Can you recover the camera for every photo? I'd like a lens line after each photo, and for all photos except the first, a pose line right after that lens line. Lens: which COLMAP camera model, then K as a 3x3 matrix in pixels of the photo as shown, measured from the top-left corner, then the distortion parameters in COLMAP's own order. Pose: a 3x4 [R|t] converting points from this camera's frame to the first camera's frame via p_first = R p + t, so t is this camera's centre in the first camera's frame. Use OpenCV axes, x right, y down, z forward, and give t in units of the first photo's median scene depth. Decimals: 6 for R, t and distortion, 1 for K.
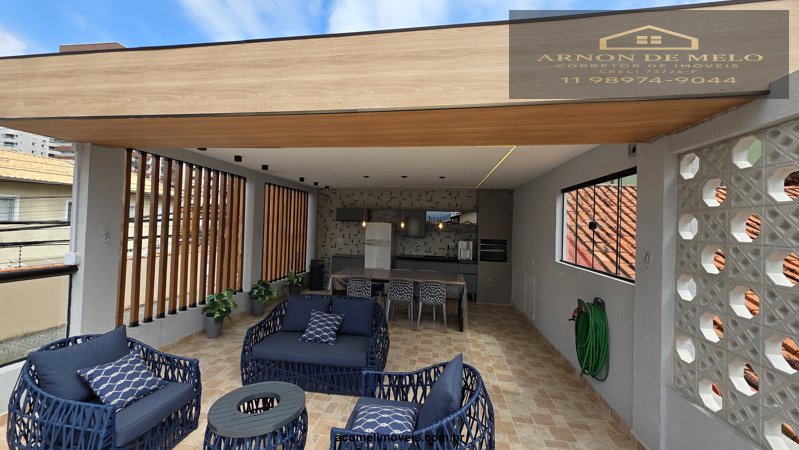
lens RADIAL K [[317.4, 0, 397.2], [0, 317.4, 220.1], [0, 0, 1]] dist [0.002977, 0.000232]
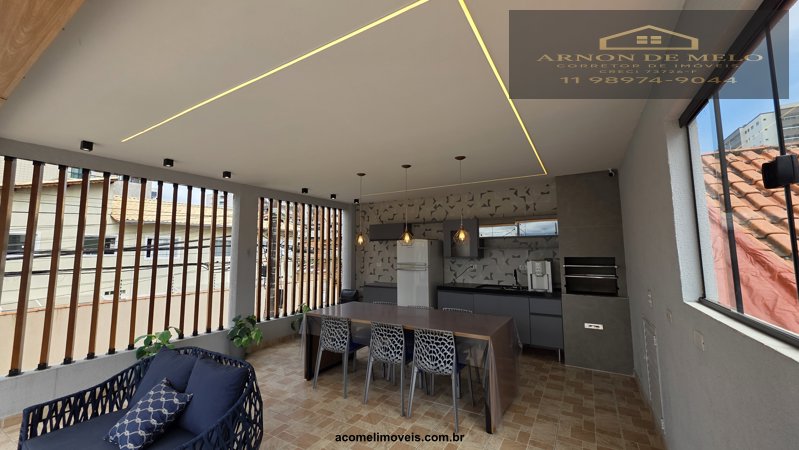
lens RADIAL K [[317.4, 0, 397.2], [0, 317.4, 220.1], [0, 0, 1]] dist [0.002977, 0.000232]
pose [[0.921803, -0.076928, -0.379949, 0.205284], [0.044083, 0.994556, -0.094417, 0.032272], [0.385144, 0.070285, 0.920176, 0.310609]]
